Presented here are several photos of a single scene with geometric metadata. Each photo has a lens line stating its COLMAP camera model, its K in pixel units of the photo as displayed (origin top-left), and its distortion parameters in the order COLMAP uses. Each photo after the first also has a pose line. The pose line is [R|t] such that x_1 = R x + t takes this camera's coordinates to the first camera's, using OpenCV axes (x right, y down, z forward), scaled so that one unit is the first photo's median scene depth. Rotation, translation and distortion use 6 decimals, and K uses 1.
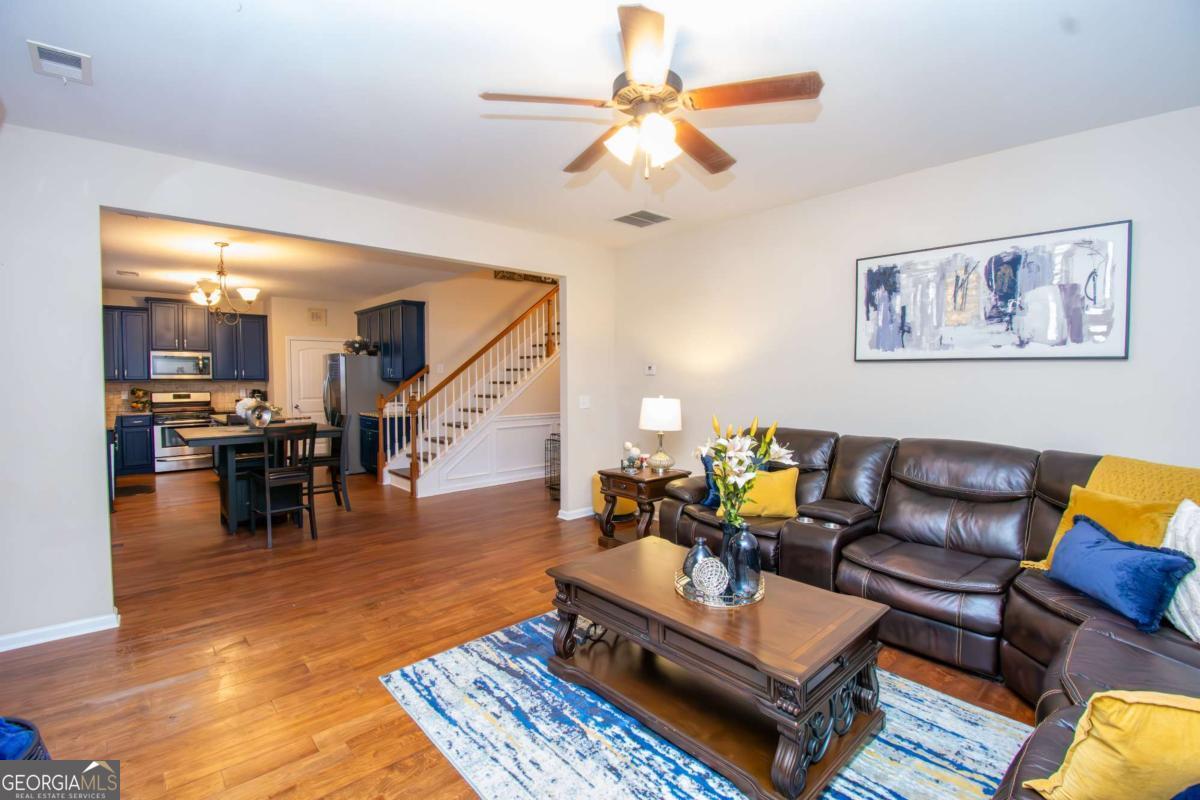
lens RADIAL K [[522.9, 0, 602.3], [0, 522.9, 397.3], [0, 0, 1]] dist [-0.000127, 0.000064]
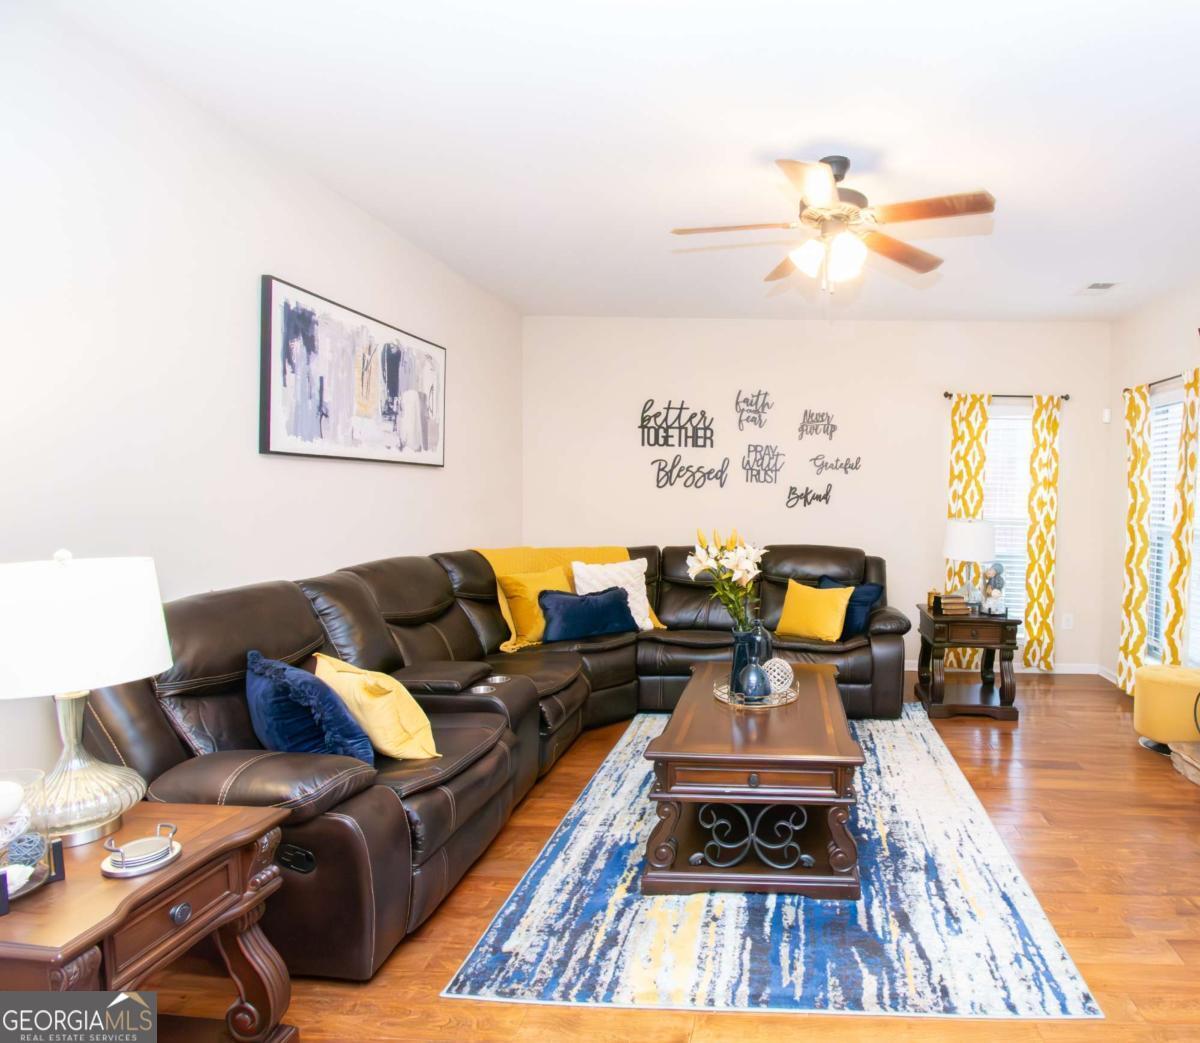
lens RADIAL K [[1134.2, 0, 600.1], [0, 1134.2, 520.3], [0, 0, 1]] dist [-0.009952, 0.000000]
pose [[-0.724565, -0.031207, 0.688500, -0.847043], [0.013893, 0.998110, 0.059861, -0.087088], [-0.689066, 0.052939, -0.722762, 2.208618]]
